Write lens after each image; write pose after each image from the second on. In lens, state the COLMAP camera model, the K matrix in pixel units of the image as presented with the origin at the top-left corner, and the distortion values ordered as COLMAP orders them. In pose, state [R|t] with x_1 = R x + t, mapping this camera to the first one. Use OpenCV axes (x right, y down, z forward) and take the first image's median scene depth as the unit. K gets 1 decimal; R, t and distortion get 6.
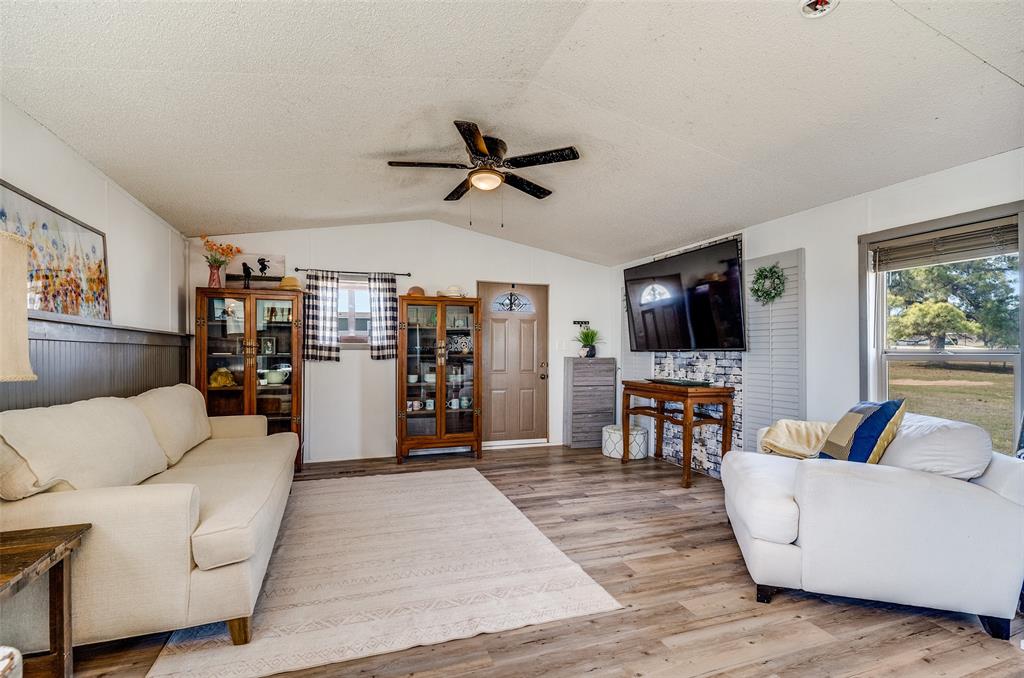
lens RADIAL K [[485.1, 0, 511.0], [0, 485.1, 347.0], [0, 0, 1]] dist [0.001757, 0.000214]
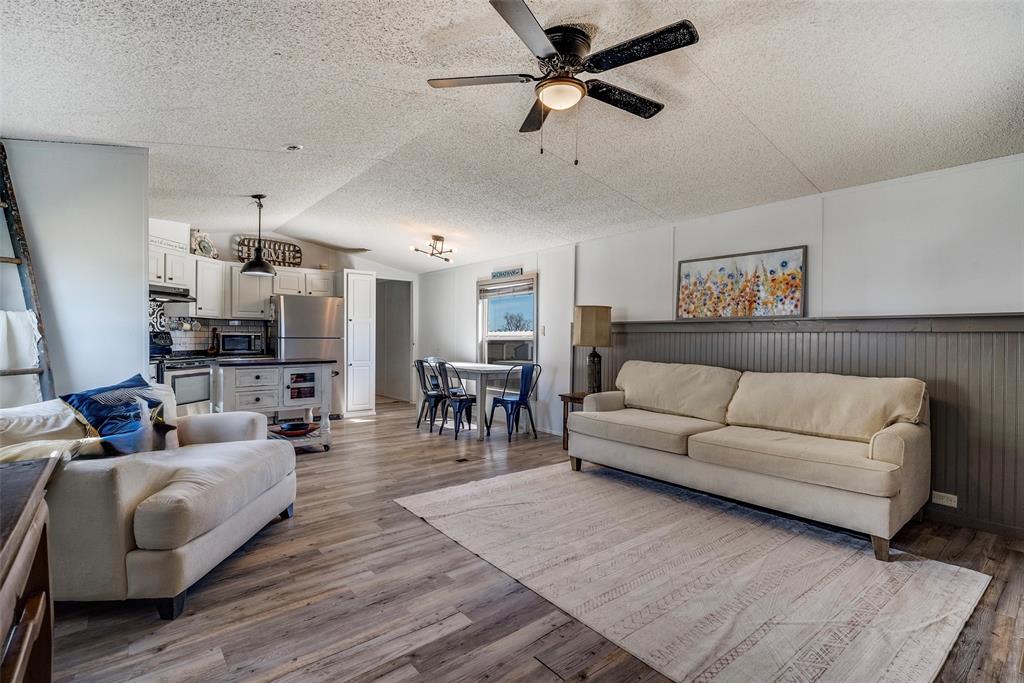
lens RADIAL K [[485.1, 0, 510.0], [0, 485.1, 340.6], [0, 0, 1]] dist [0.001757, 0.000214]
pose [[-0.944051, -0.007029, -0.329725, 0.275290], [-0.006794, 0.999975, -0.001863, 0.019256], [0.329730, 0.000482, -0.944075, 1.808515]]
